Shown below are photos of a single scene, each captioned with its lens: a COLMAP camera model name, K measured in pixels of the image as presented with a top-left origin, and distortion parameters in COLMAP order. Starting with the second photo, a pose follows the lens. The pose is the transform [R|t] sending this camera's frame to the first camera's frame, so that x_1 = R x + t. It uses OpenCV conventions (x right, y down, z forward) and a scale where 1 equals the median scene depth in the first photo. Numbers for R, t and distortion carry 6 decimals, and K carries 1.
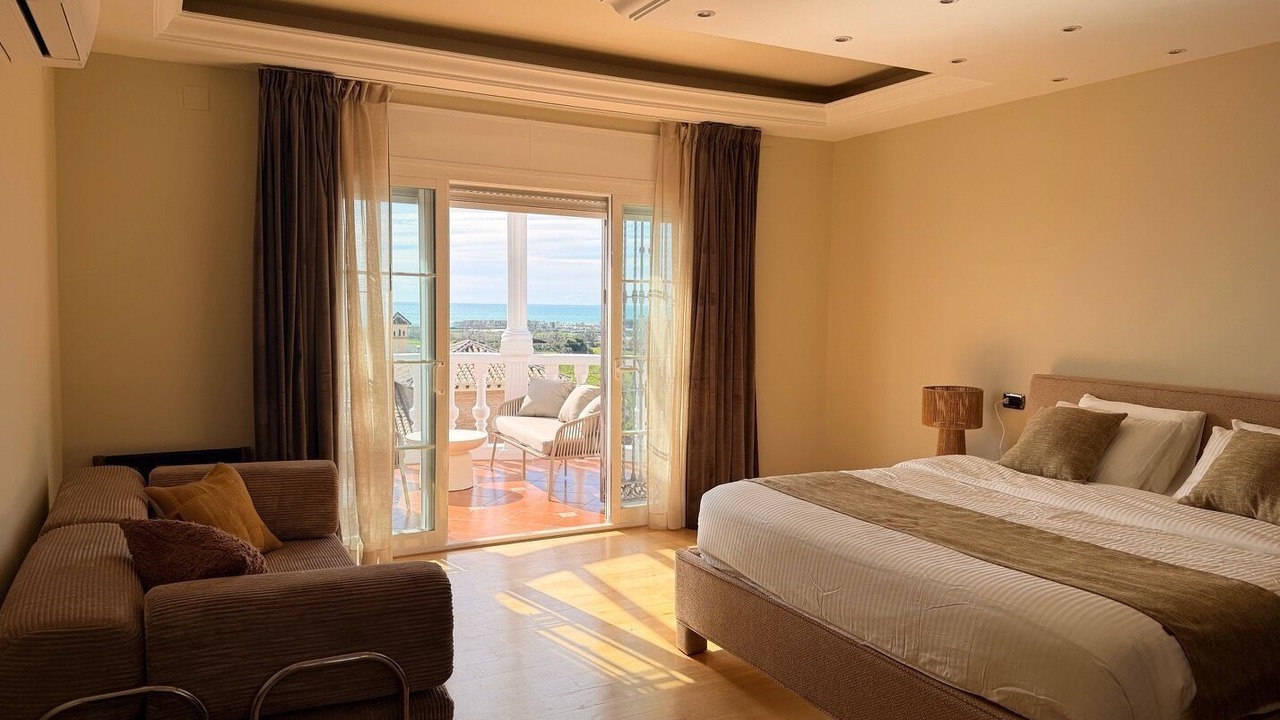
lens RADIAL K [[919.5, 0, 634.6], [0, 919.5, 371.9], [0, 0, 1]] dist [0.092949, -0.115524]
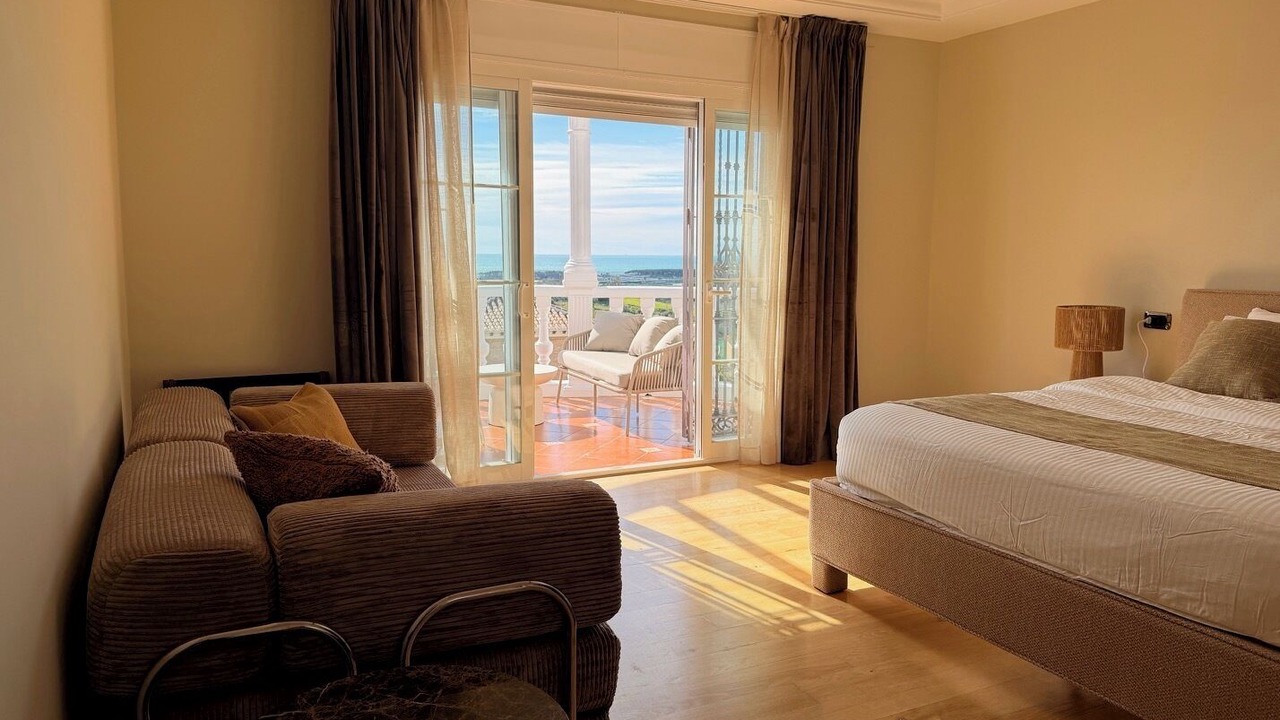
lens RADIAL K [[919.5, 0, 637.2], [0, 919.5, 370.4], [0, 0, 1]] dist [0.092949, -0.115524]
pose [[0.999712, -0.004516, -0.023568, -0.087326], [0.005728, 0.998649, 0.051639, 0.034084], [0.023303, -0.051759, 0.998388, 0.089313]]
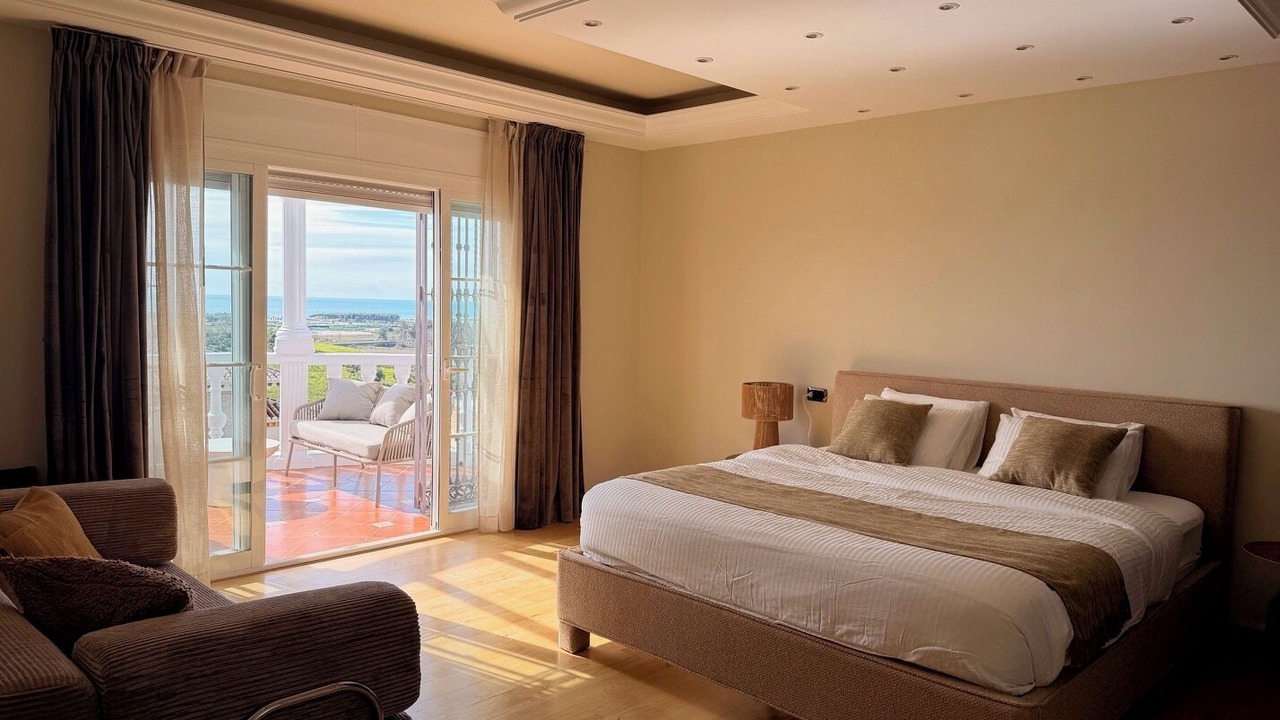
lens RADIAL K [[919.5, 0, 649.7], [0, 919.5, 366.1], [0, 0, 1]] dist [0.092949, -0.115524]
pose [[0.951657, -0.009919, 0.307003, -0.143242], [0.010069, 0.999949, 0.001095, -0.007077], [-0.306998, 0.002049, 0.951708, 0.007183]]
